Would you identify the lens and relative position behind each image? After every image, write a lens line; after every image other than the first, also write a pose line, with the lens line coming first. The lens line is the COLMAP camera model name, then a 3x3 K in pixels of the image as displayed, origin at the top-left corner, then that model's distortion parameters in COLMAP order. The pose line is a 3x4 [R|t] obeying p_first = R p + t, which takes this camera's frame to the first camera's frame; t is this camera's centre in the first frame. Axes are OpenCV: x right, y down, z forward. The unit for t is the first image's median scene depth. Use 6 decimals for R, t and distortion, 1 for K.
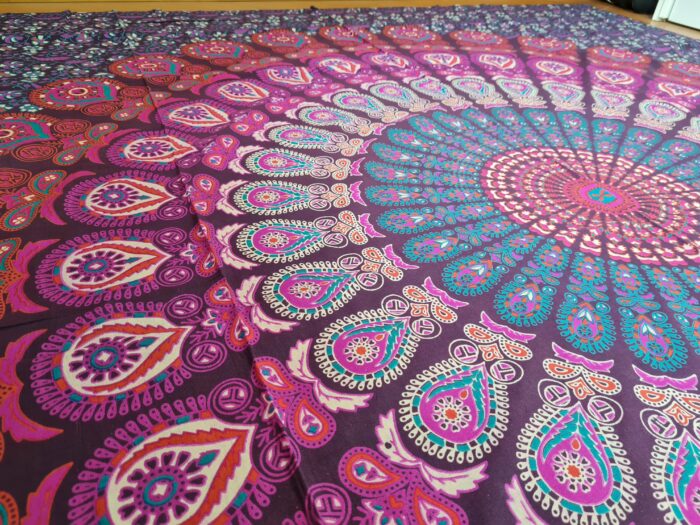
lens RADIAL K [[561.0, 0, 350.0], [0, 561.0, 262.5], [0, 0, 1]] dist [0.006770, -0.005340]
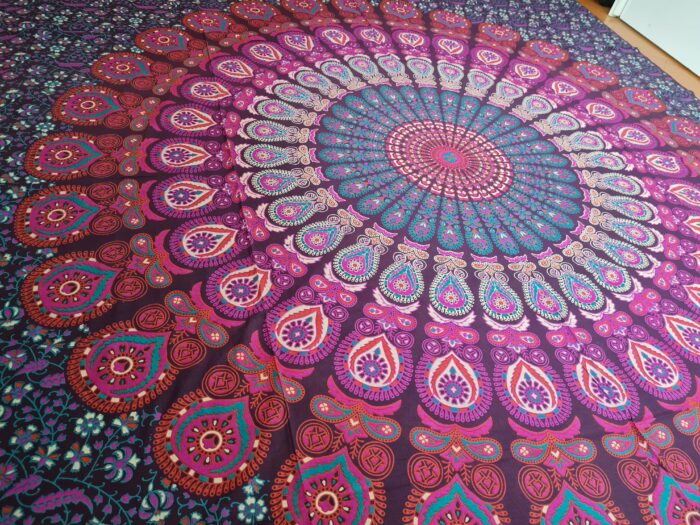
lens RADIAL K [[561.0, 0, 350.0], [0, 561.0, 262.5], [0, 0, 1]] dist [0.006770, -0.005340]
pose [[0.986704, 0.161203, -0.020688, 0.254300], [-0.155779, 0.974348, 0.162416, -0.038247], [0.046340, -0.157034, 0.986505, -0.943666]]
